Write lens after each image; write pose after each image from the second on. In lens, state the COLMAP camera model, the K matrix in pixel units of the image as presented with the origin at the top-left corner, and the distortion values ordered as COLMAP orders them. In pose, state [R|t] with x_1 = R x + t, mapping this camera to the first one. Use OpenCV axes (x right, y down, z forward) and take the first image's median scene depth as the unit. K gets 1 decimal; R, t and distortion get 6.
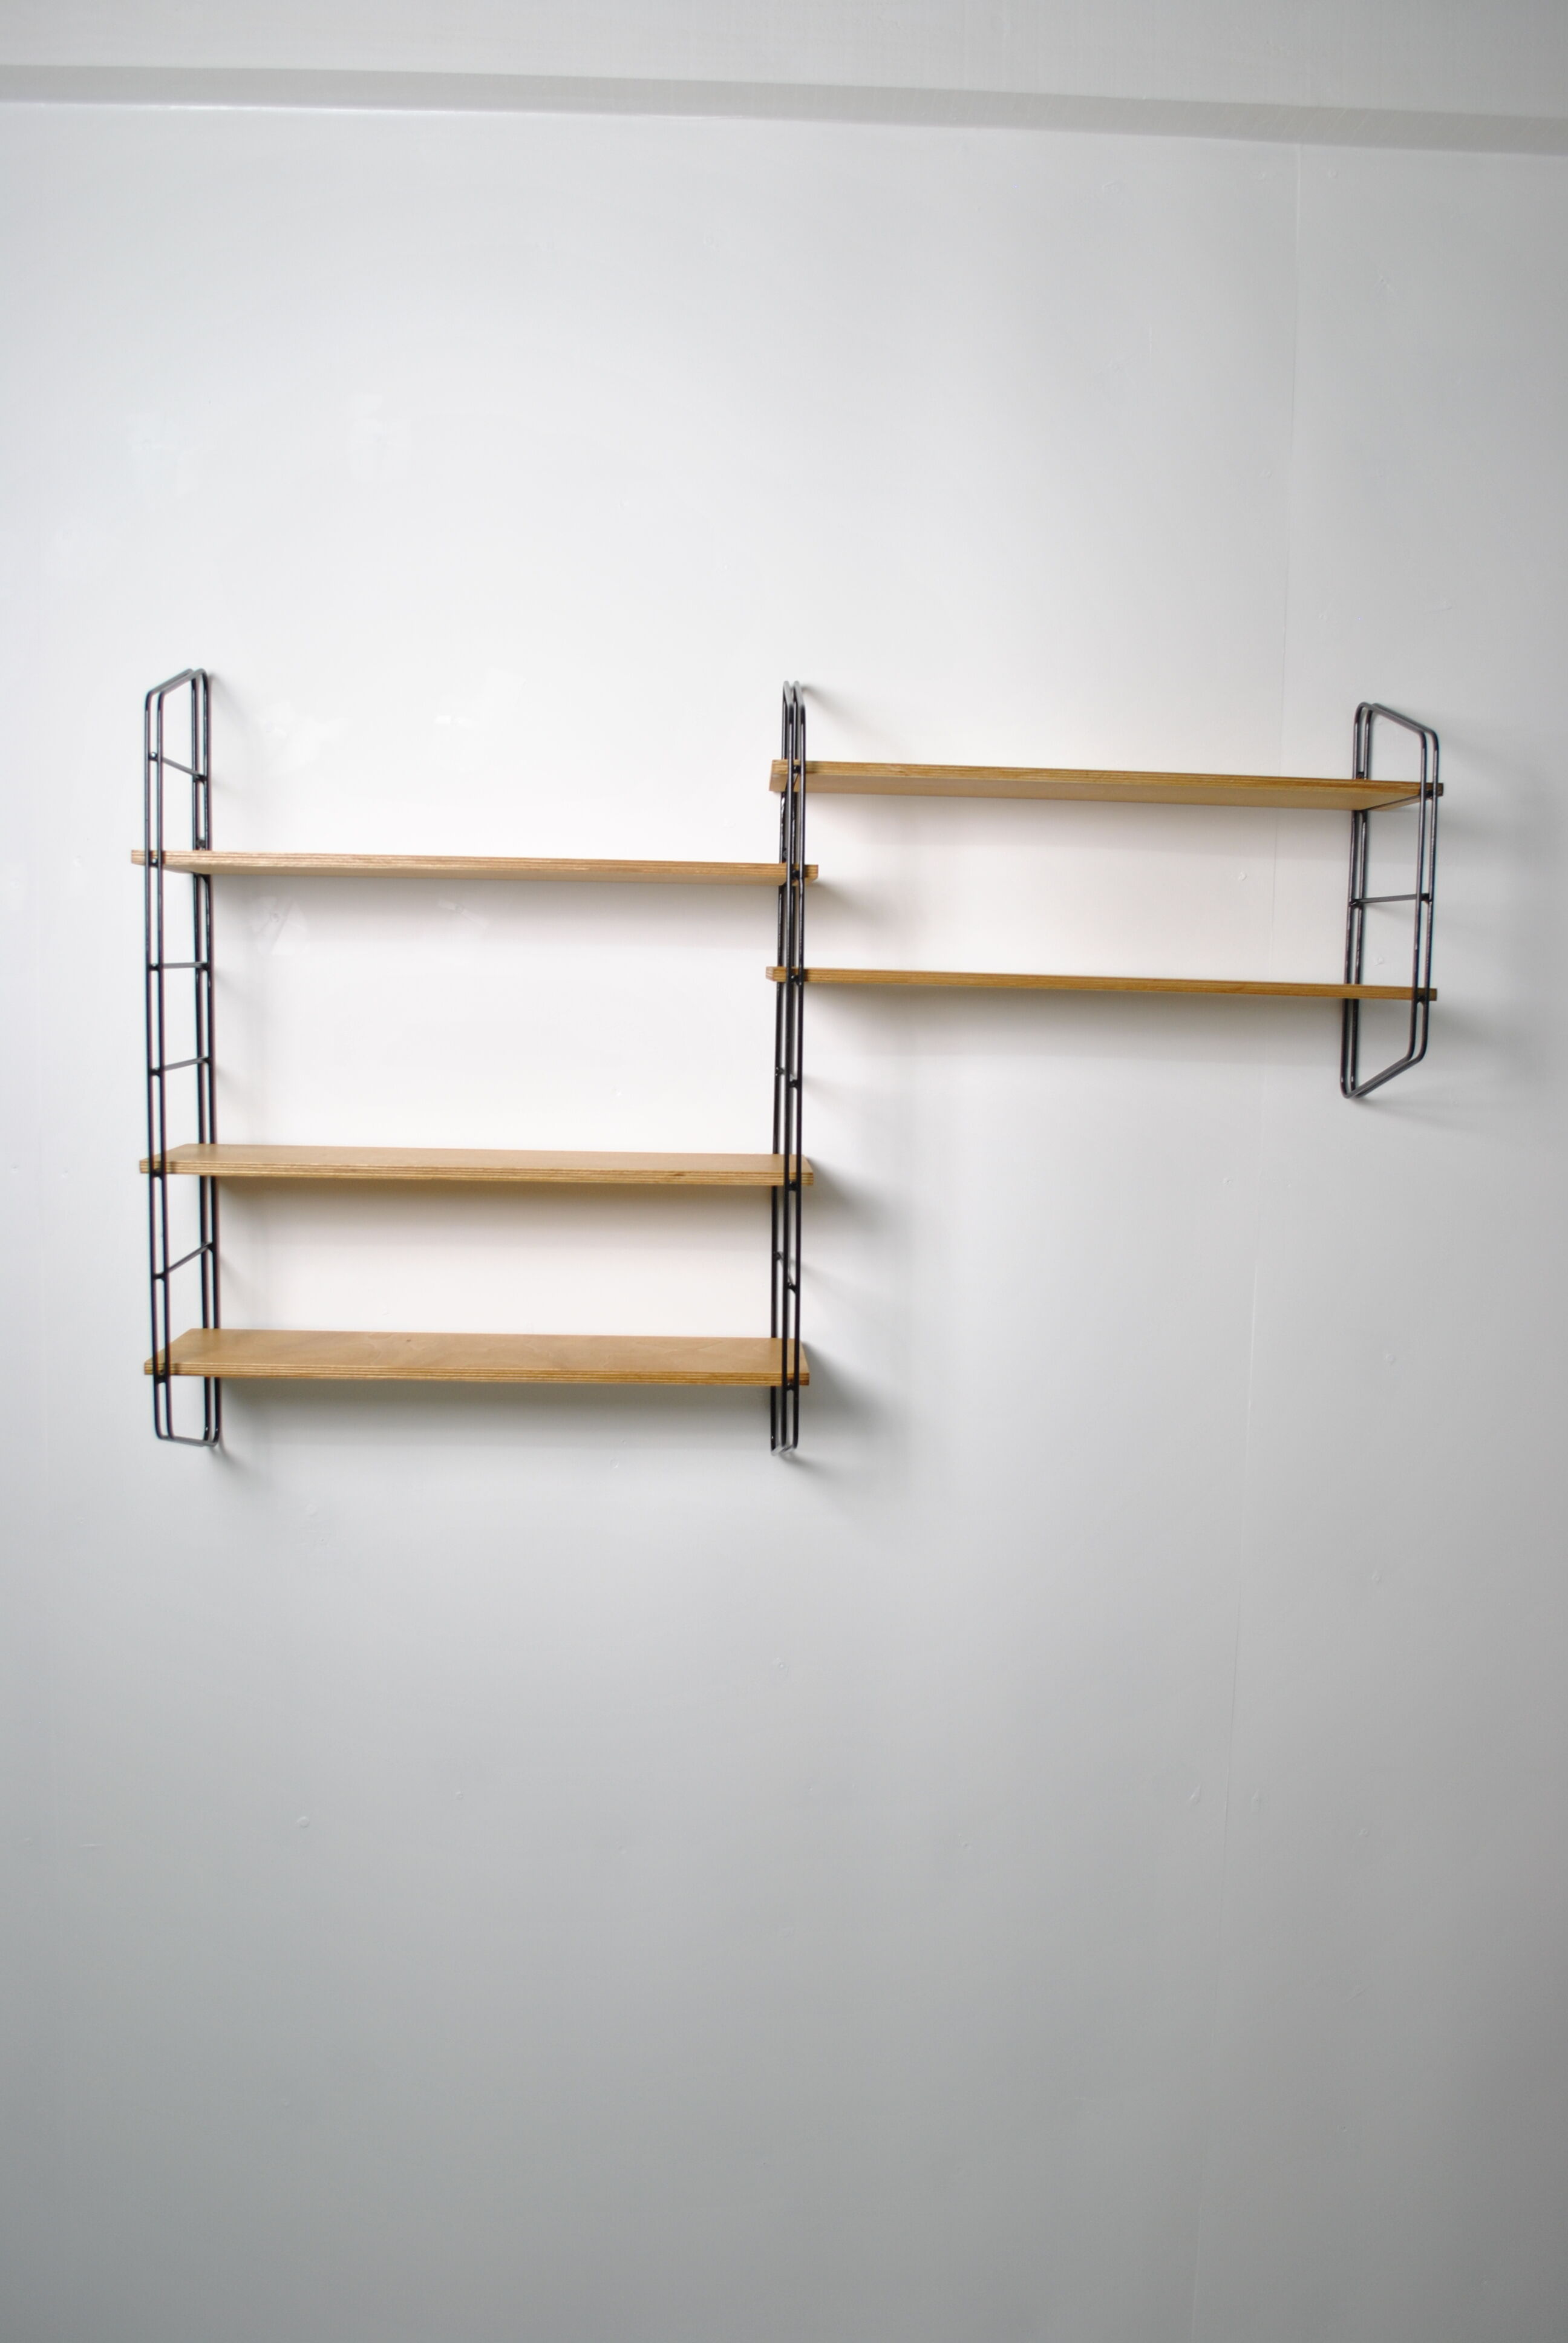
lens RADIAL K [[2058.7, 0, 769.8], [0, 2058.7, 1168.6], [0, 0, 1]] dist [-0.055949, 0.005344]
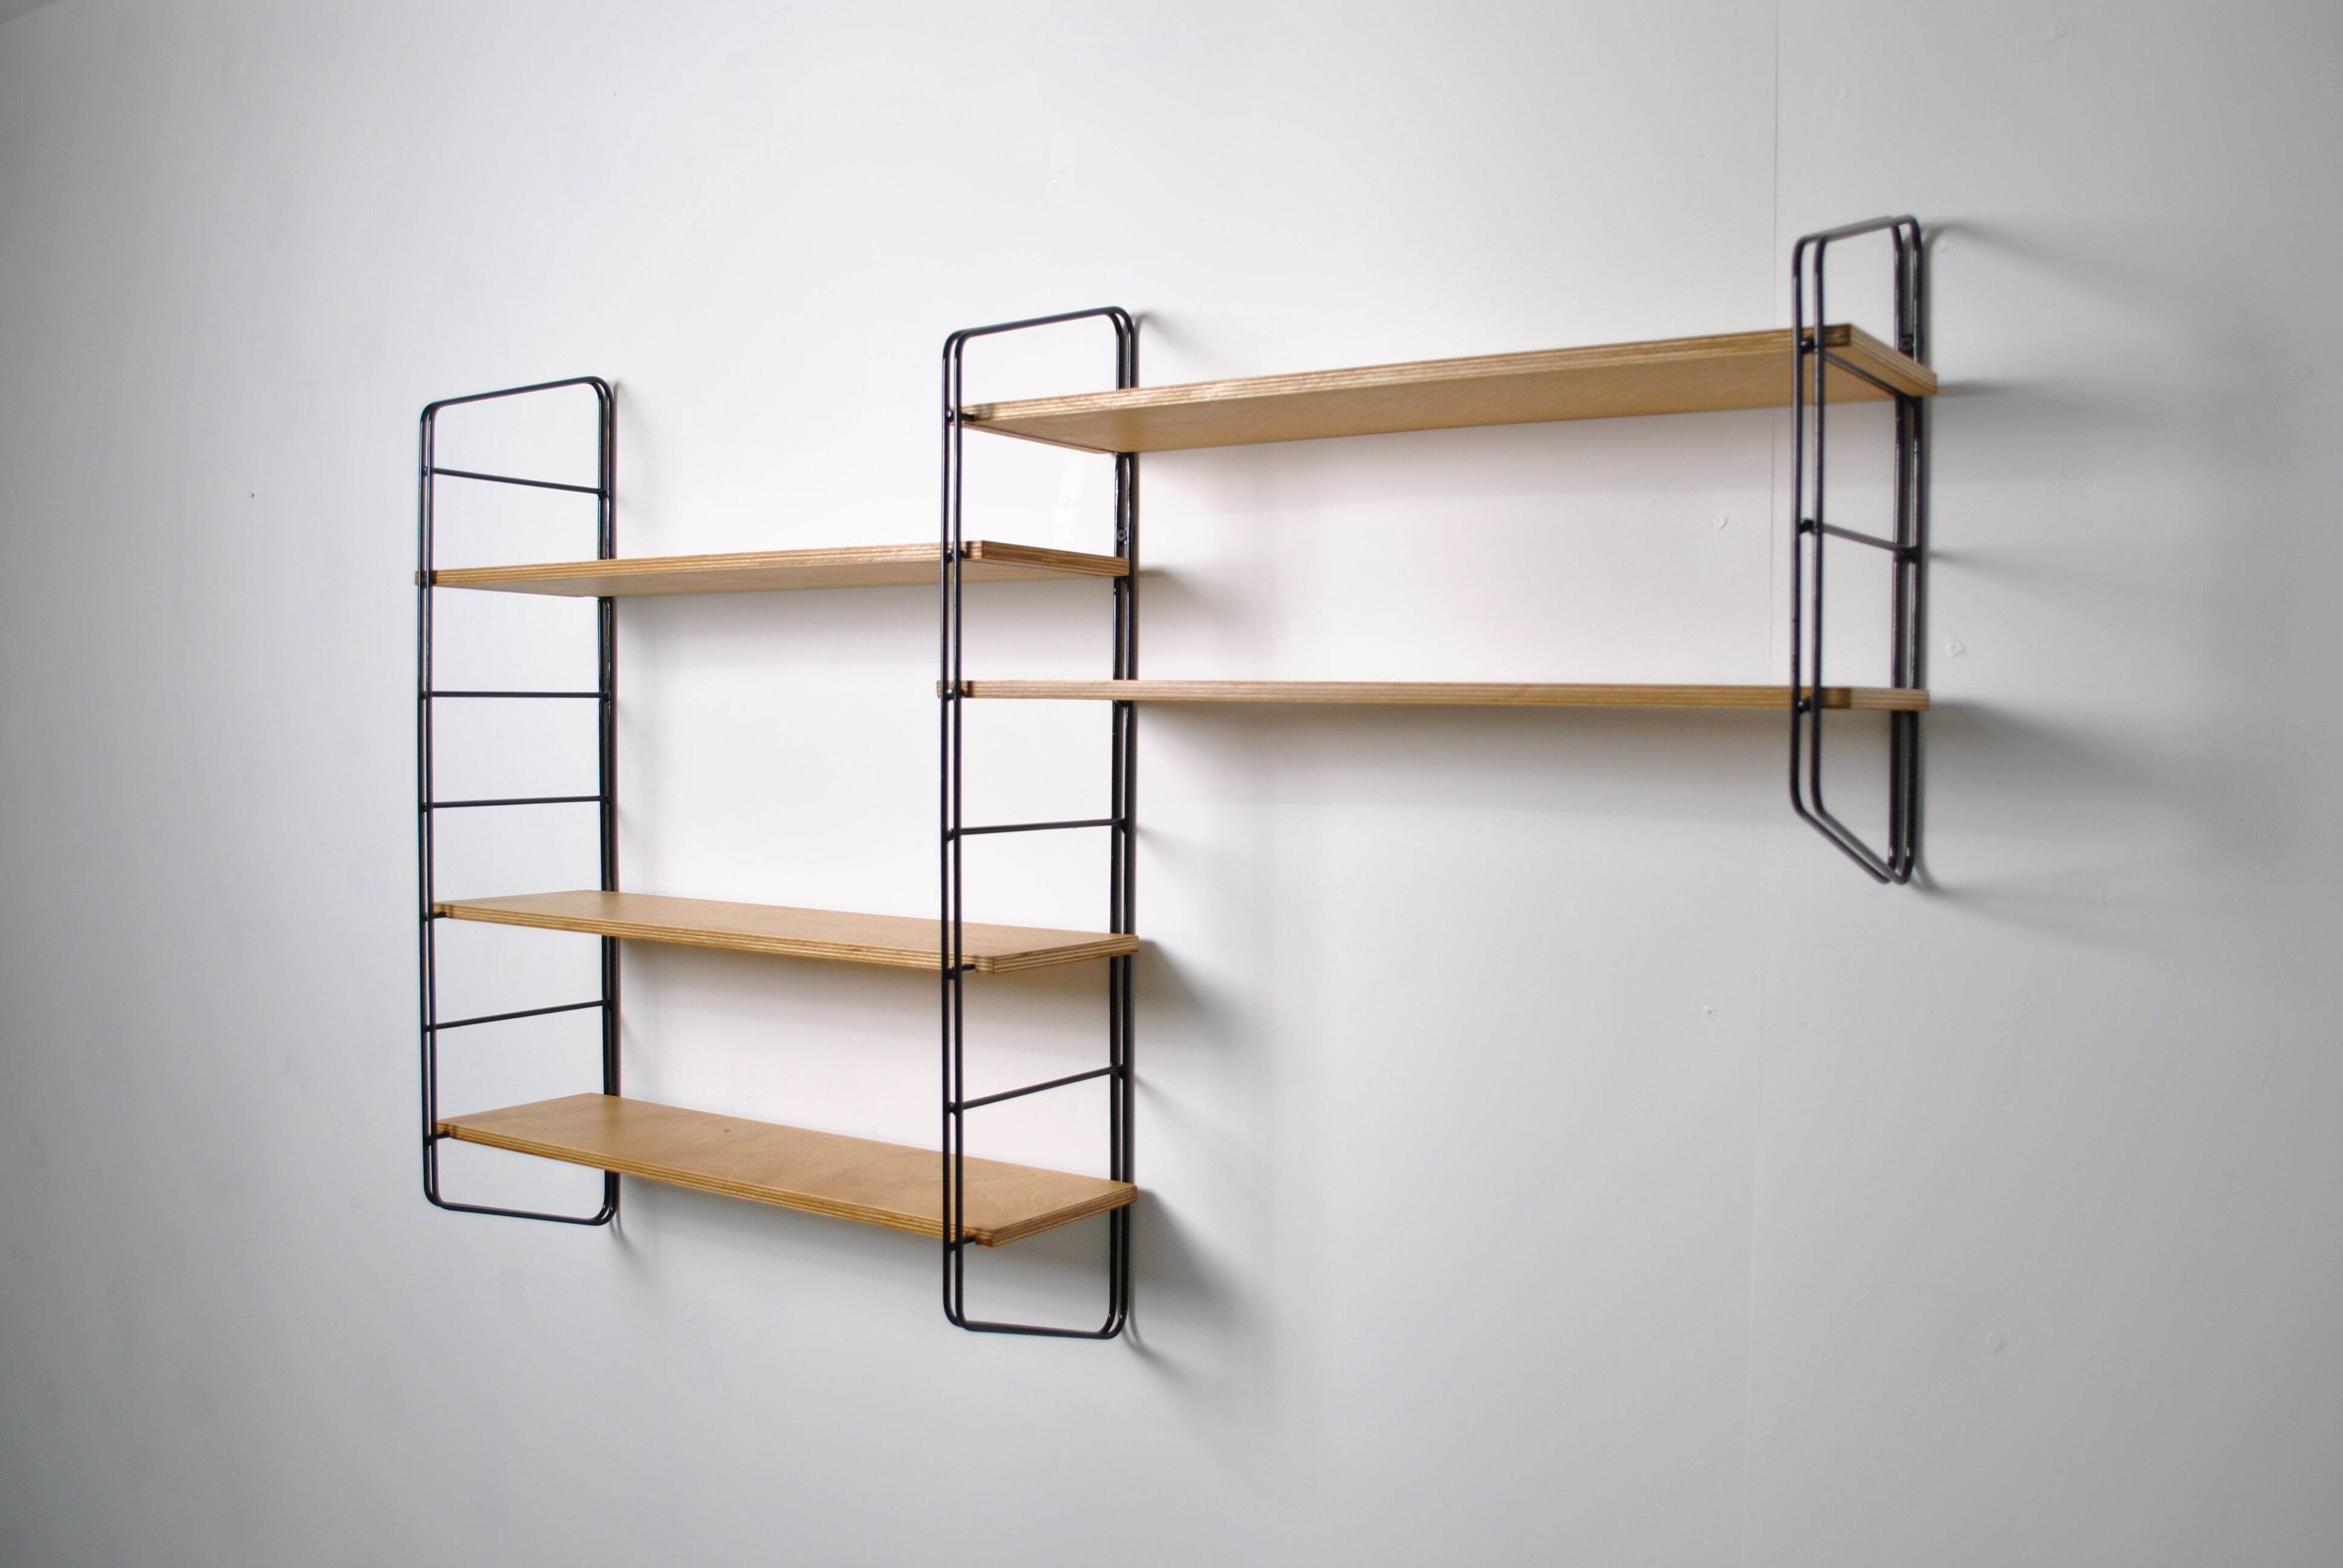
lens RADIAL K [[2058.7, 0, 1176.9], [0, 2058.7, 795.4], [0, 0, 1]] dist [-0.055949, 0.005344]
pose [[0.806833, 0.007958, -0.590725, 0.483308], [-0.051215, 0.997087, -0.056519, -0.016428], [0.588555, 0.075855, 0.804891, 0.422322]]
